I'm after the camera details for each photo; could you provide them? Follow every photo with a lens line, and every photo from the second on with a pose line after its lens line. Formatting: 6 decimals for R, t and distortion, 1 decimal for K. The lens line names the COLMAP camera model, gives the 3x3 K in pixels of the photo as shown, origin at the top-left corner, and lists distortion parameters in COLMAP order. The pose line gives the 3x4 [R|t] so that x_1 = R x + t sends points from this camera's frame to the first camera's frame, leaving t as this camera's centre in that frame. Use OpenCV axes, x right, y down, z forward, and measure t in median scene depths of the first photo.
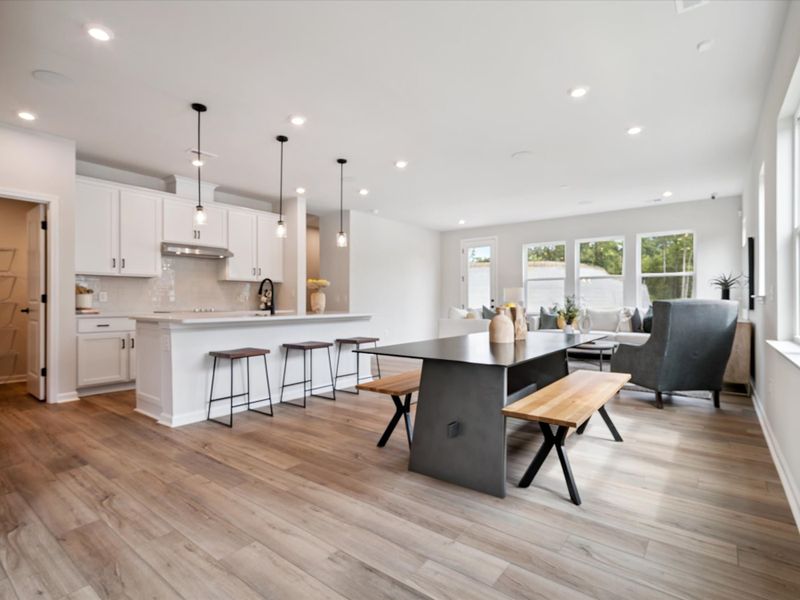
lens RADIAL K [[410.7, 0, 396.2], [0, 410.7, 302.7], [0, 0, 1]] dist [-0.001604, 0.000458]
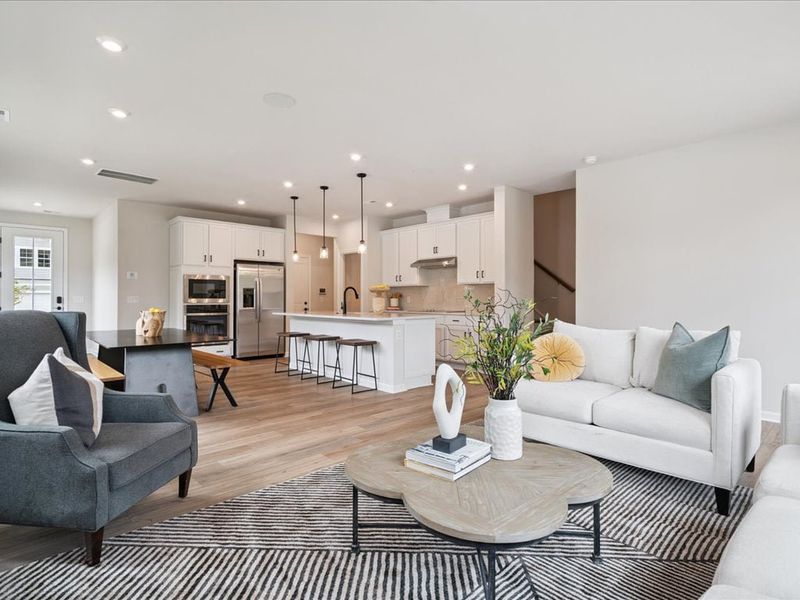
lens RADIAL K [[425.8, 0, 397.7], [0, 425.8, 295.0], [0, 0, 1]] dist [-0.001826, 0.000128]
pose [[-0.162491, -0.006364, -0.986690, 0.871465], [-0.005158, 0.999971, -0.005600, -0.021315], [0.986697, 0.004179, -0.162519, 1.165468]]
